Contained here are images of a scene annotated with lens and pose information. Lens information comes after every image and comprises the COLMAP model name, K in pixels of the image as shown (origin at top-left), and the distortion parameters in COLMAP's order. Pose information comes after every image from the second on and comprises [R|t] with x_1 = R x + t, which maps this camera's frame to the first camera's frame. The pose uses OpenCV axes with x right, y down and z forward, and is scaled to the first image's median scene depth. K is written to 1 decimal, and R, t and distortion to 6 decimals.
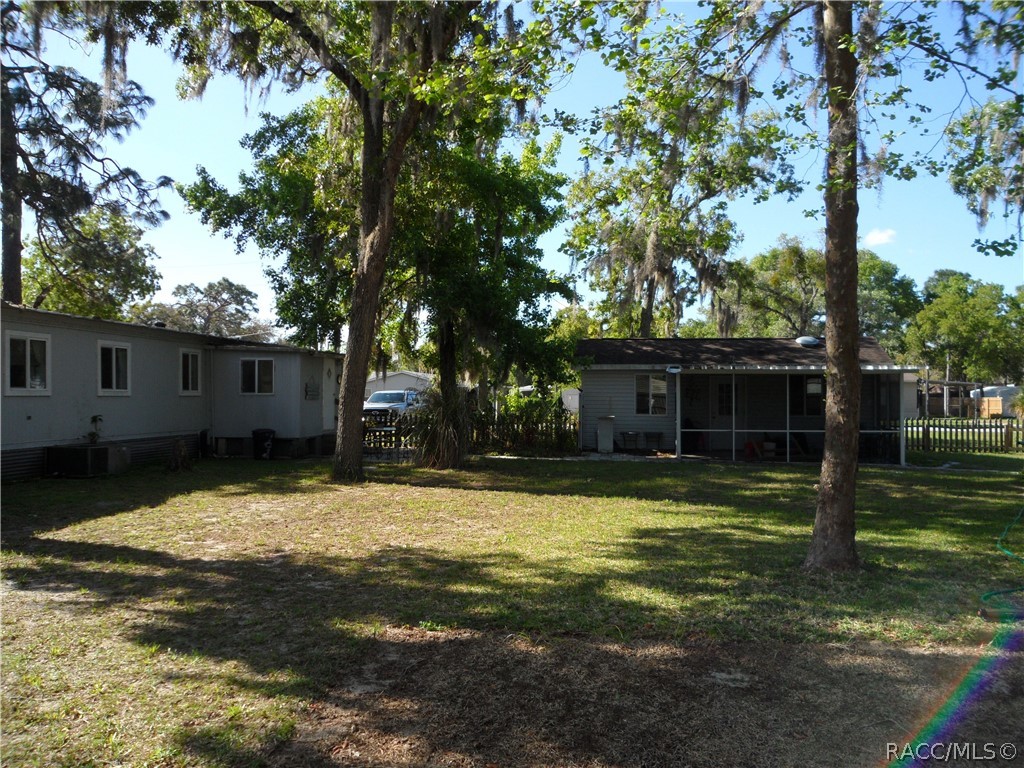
lens RADIAL K [[852.4, 0, 523.7], [0, 852.4, 387.3], [0, 0, 1]] dist [0.006898, 0.006695]
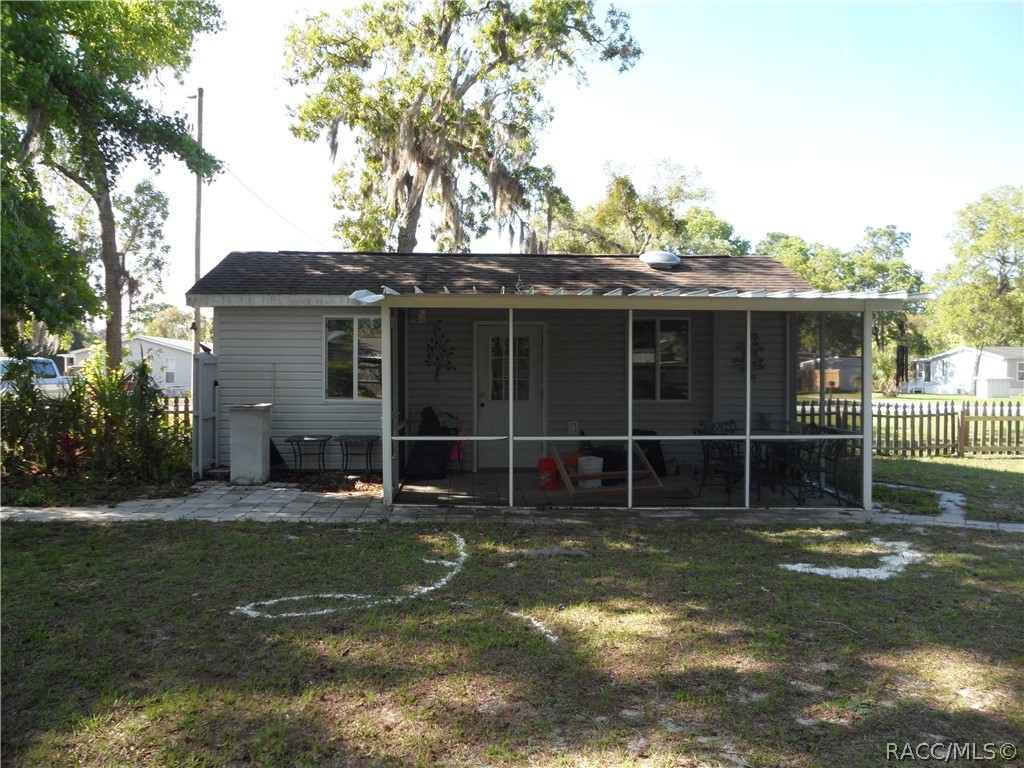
lens RADIAL K [[775.8, 0, 507.4], [0, 775.8, 387.6], [0, 0, 1]] dist [0.030008, 0.000571]
pose [[0.985513, -0.001393, 0.169595, 0.117102], [-0.004344, 0.999431, 0.033453, 0.007541], [-0.169545, -0.033705, 0.984946, 0.398501]]
